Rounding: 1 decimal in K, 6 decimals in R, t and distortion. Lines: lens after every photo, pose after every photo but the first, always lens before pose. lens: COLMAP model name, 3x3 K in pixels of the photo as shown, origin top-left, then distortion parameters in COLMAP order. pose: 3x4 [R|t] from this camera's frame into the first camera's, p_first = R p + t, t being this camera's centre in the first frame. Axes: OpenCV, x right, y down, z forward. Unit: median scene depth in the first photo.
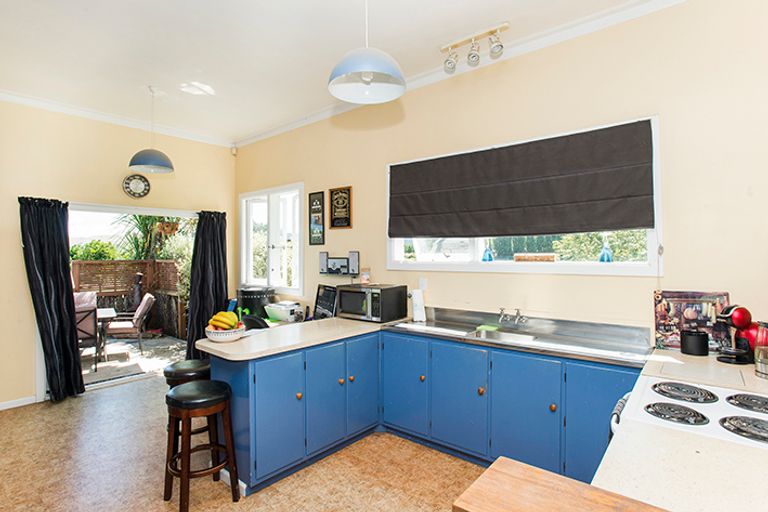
lens RADIAL K [[410.0, 0, 384.0], [0, 410.0, 256.0], [0, 0, 1]] dist [-0.002695, -0.000366]
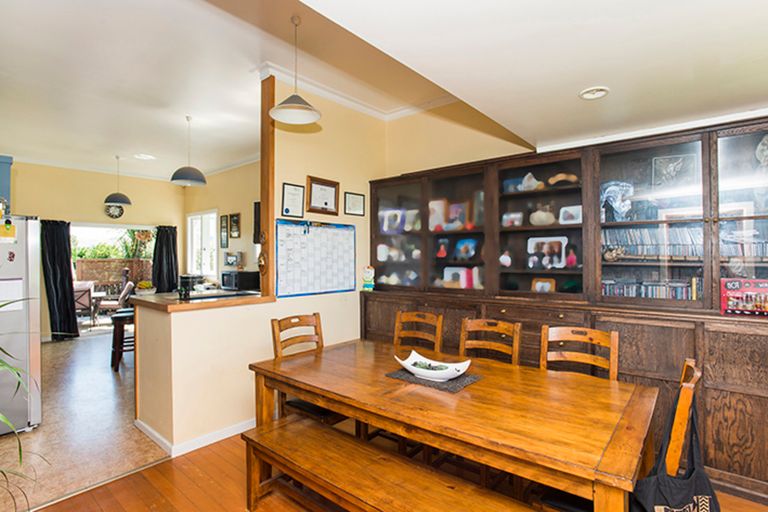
lens RADIAL K [[383.2, 0, 384.0], [0, 383.2, 256.0], [0, 0, 1]] dist [0.001186, 0.000101]
pose [[0.999949, 0.001756, 0.009918, 0.380673], [-0.001690, 0.999976, -0.006697, 0.012444], [-0.009929, 0.006680, 0.999928, -0.443847]]
